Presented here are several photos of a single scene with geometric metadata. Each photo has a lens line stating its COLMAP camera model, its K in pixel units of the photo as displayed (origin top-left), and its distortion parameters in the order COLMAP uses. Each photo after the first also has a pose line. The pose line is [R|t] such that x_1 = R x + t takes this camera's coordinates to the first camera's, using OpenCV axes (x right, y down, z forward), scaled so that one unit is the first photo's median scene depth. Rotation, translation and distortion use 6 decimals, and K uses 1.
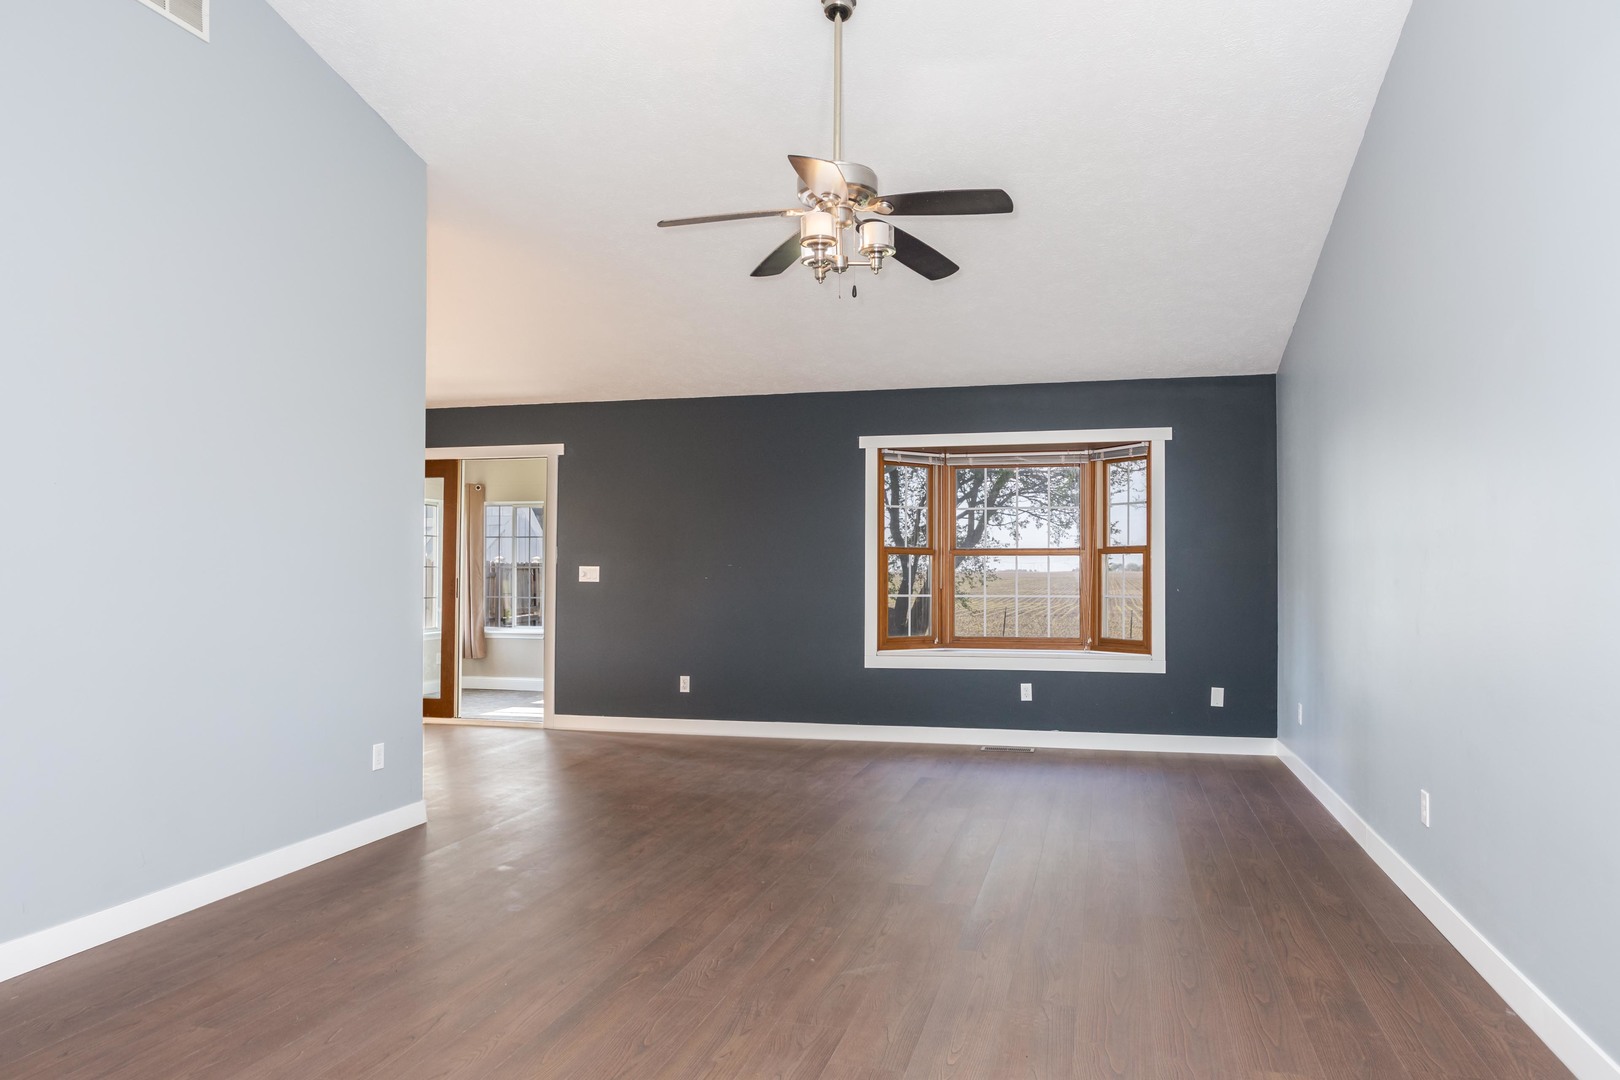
lens RADIAL K [[1075.0, 0, 838.4], [0, 1075.0, 559.0], [0, 0, 1]] dist [-0.053235, 0.082314]
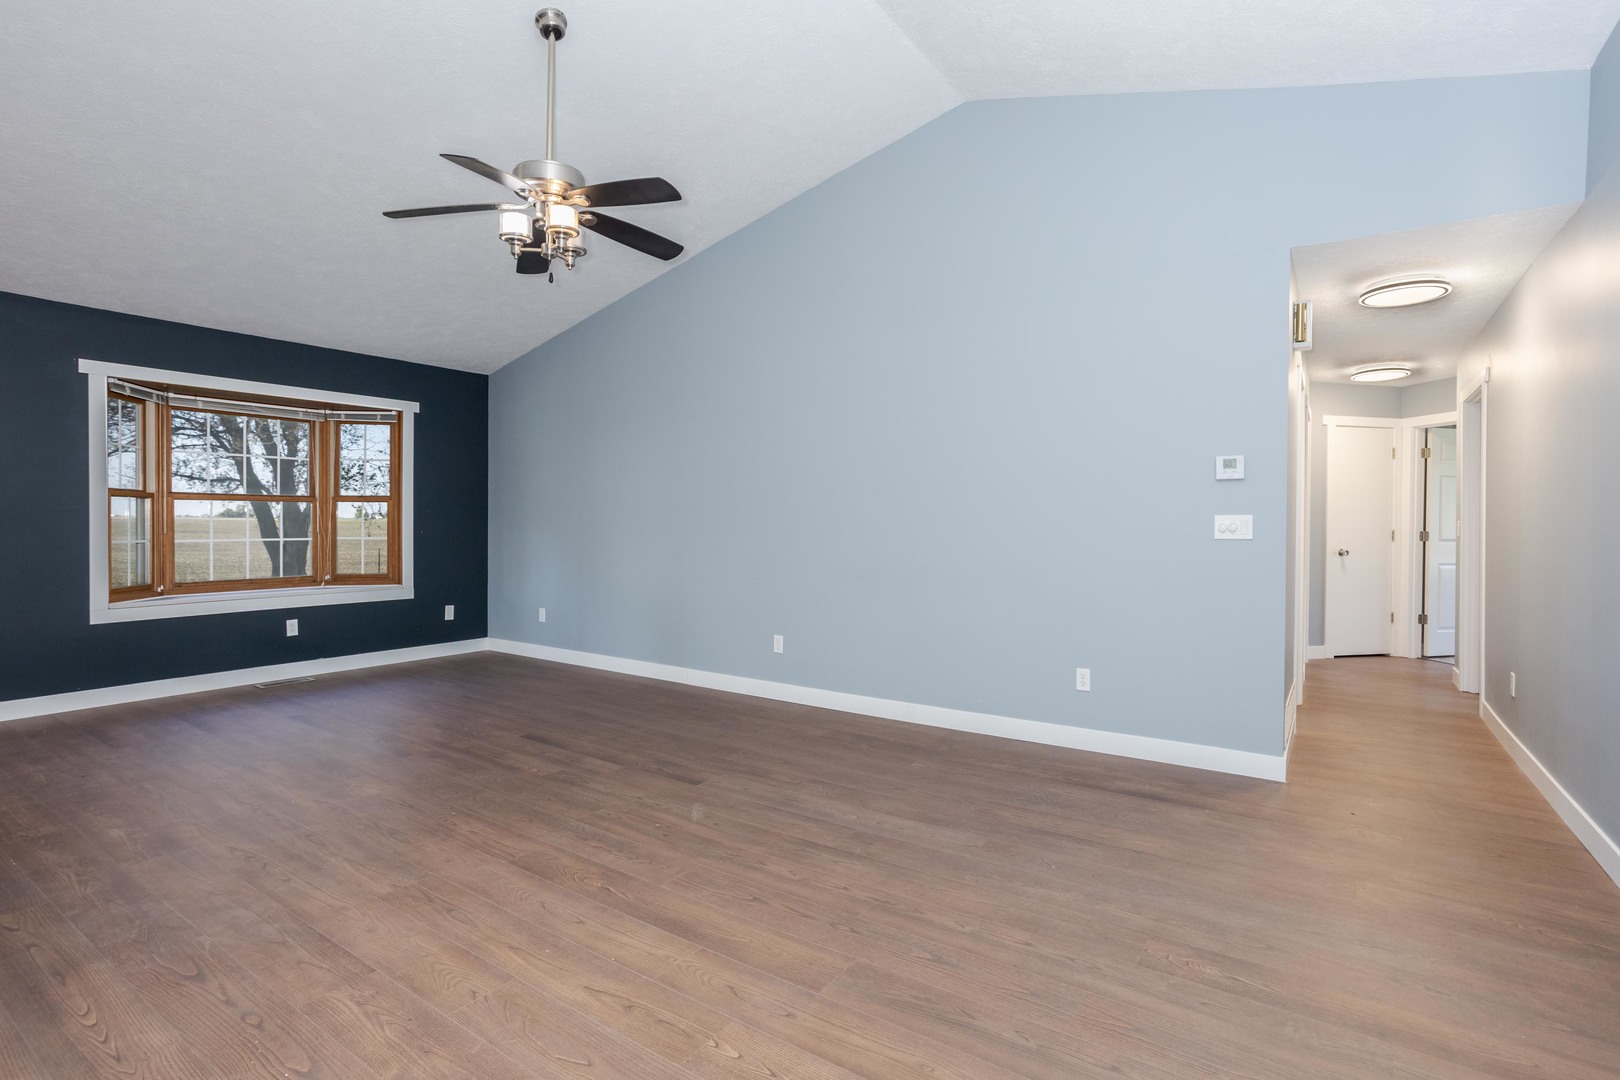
lens RADIAL K [[784.3, 0, 815.0], [0, 784.3, 525.3], [0, 0, 1]] dist [-0.044404, 0.031127]
pose [[0.341514, -0.002050, 0.939874, -0.387273], [-0.017031, 0.999820, 0.008369, 0.005135], [-0.939722, -0.018865, 0.341418, 0.243829]]
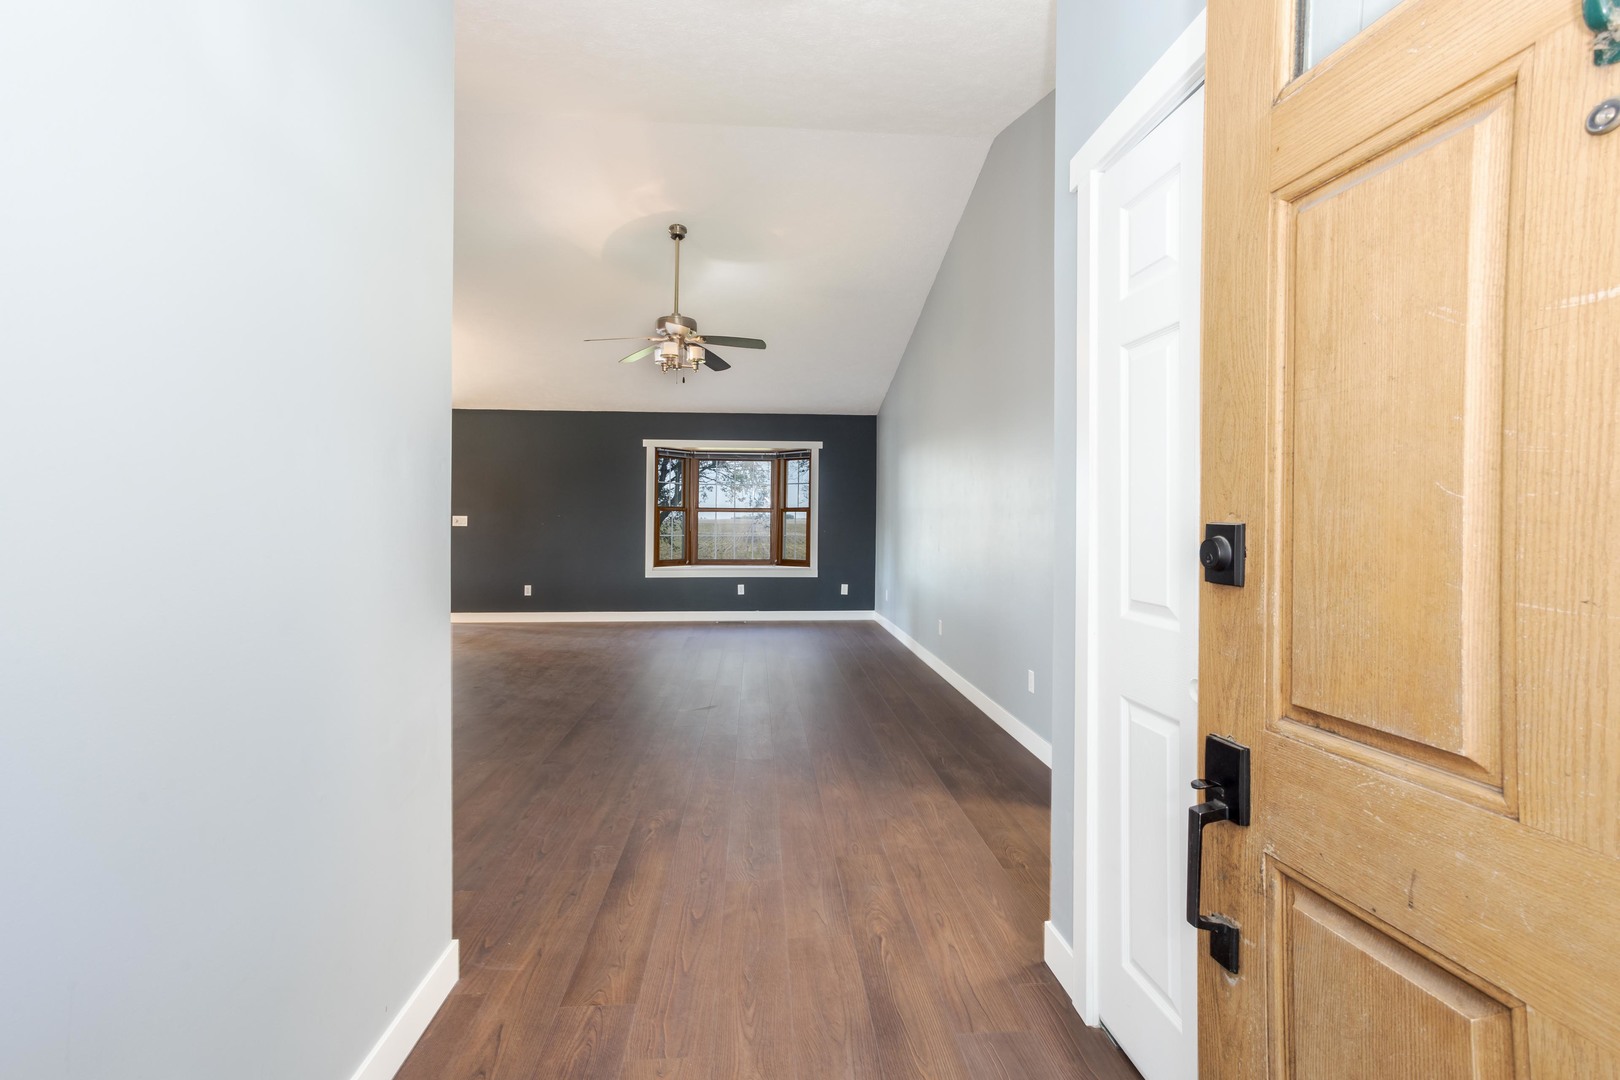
lens RADIAL K [[774.0, 0, 816.9], [0, 774.0, 521.3], [0, 0, 1]] dist [0.000220, 0.029037]
pose [[0.947090, 0.005366, 0.320924, -0.117495], [-0.010247, 0.999856, 0.013524, -0.006284], [-0.320806, -0.016097, 0.947008, -0.243389]]
